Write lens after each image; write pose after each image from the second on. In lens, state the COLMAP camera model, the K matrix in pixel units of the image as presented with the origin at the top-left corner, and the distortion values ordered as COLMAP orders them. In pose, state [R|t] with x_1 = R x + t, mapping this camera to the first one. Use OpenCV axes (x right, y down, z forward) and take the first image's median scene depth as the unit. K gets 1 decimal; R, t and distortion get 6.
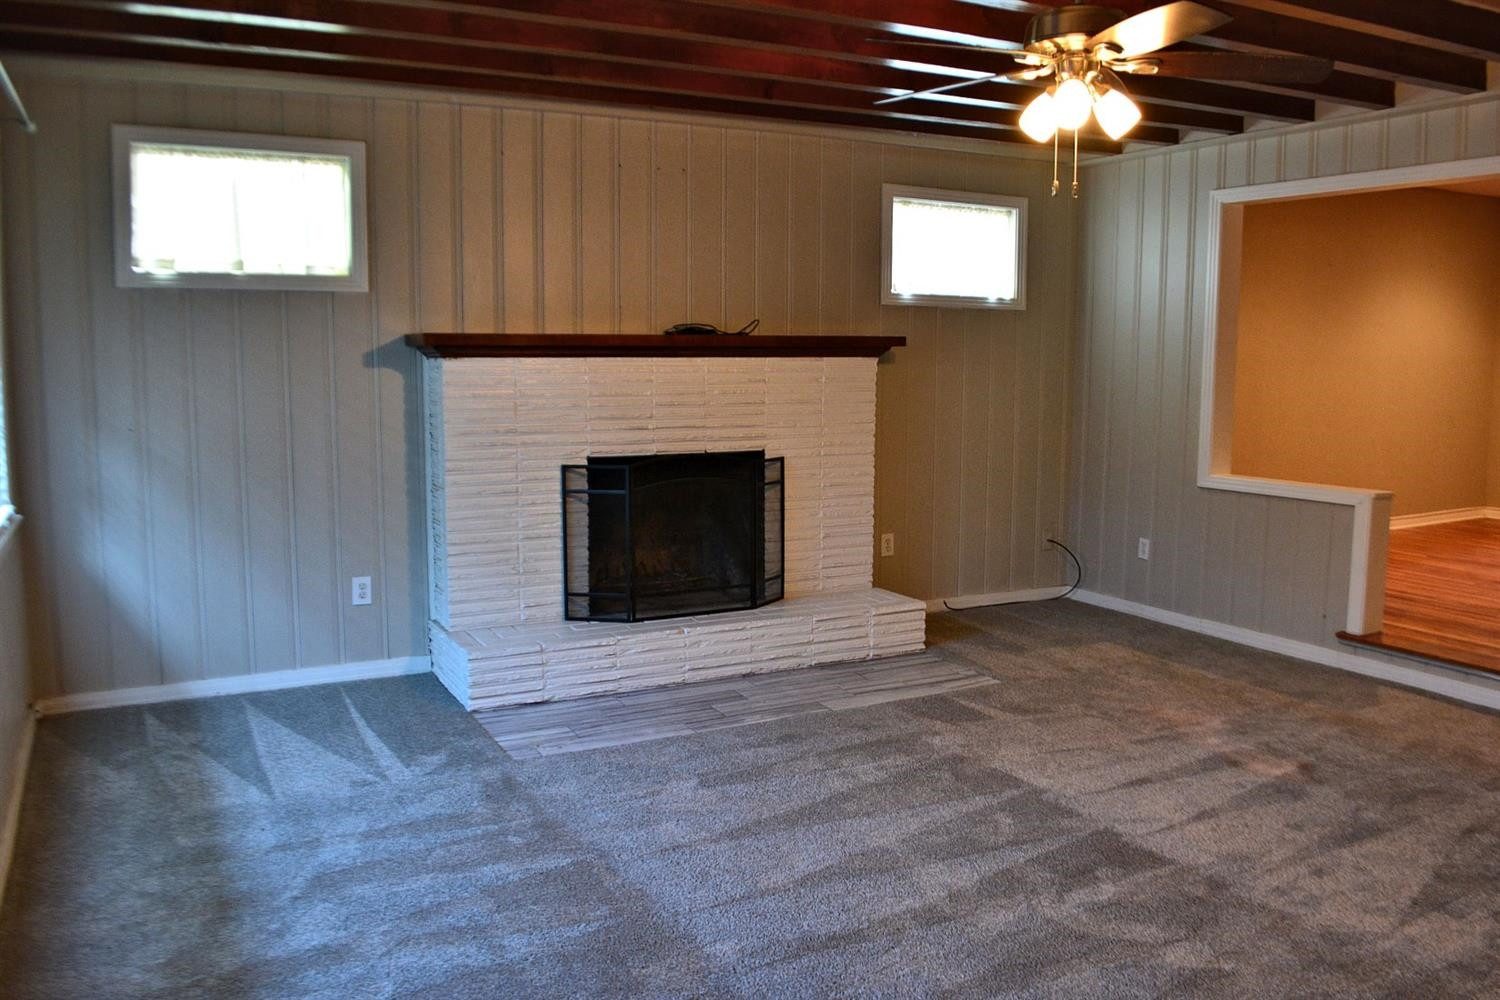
lens RADIAL K [[1203.5, 0, 752.4], [0, 1203.5, 502.5], [0, 0, 1]] dist [-0.084945, 0.012370]
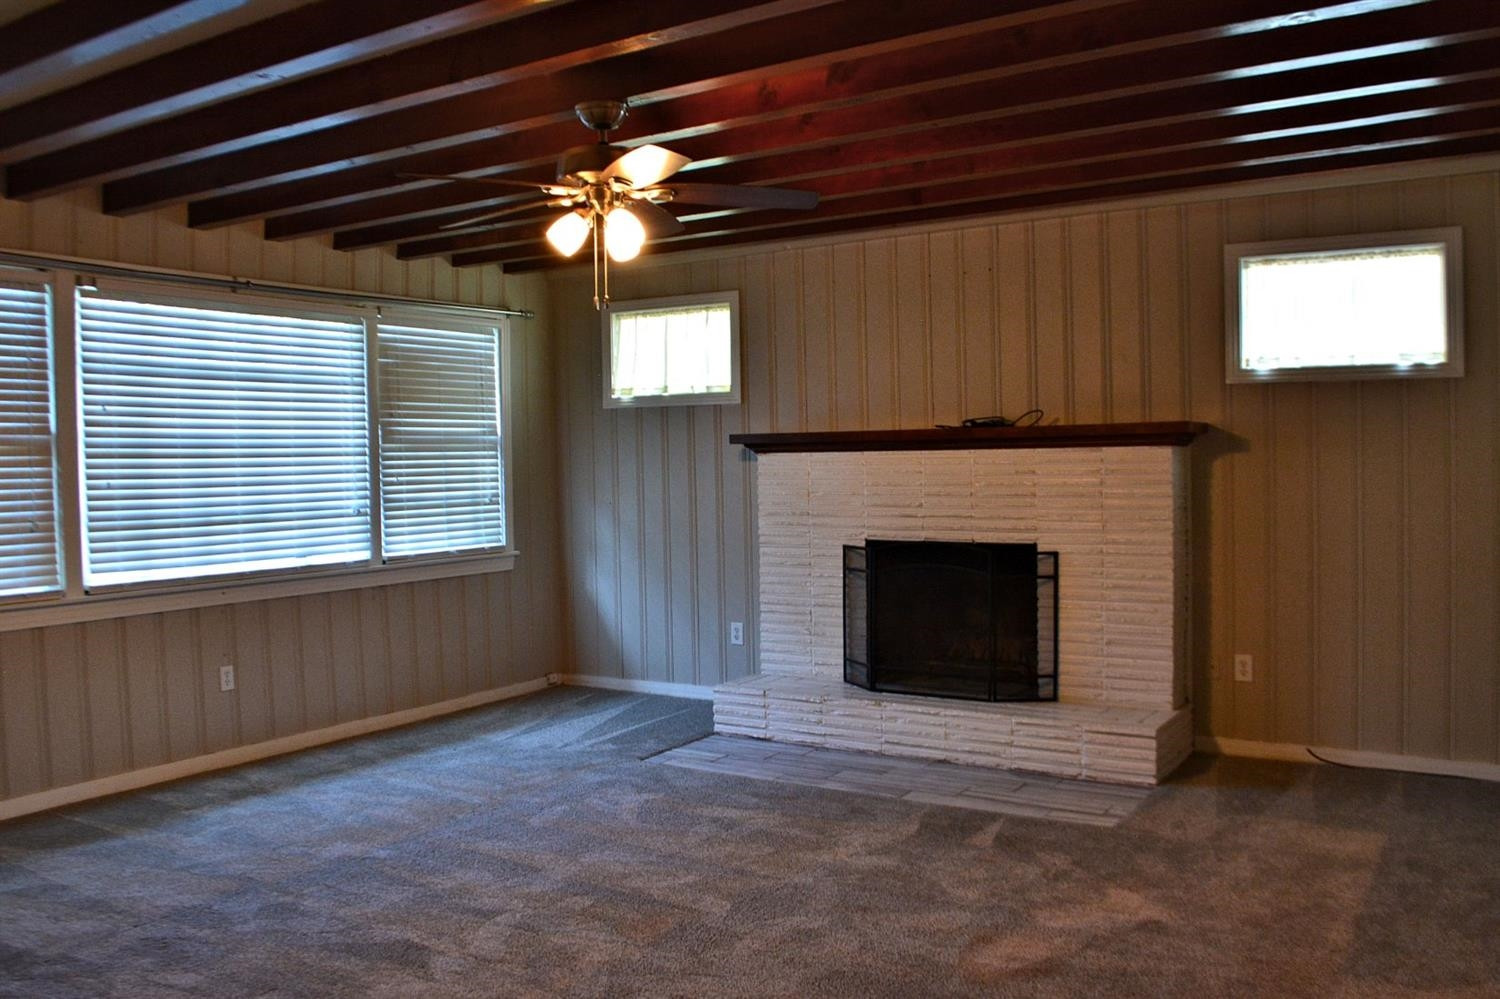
lens RADIAL K [[1203.5, 0, 706.9], [0, 1203.5, 500.5], [0, 0, 1]] dist [-0.084945, 0.012370]
pose [[0.493990, 0.020611, -0.869223, 0.766800], [-0.088608, 0.995707, -0.026747, -0.030747], [0.864941, 0.090233, 0.493695, 0.311004]]
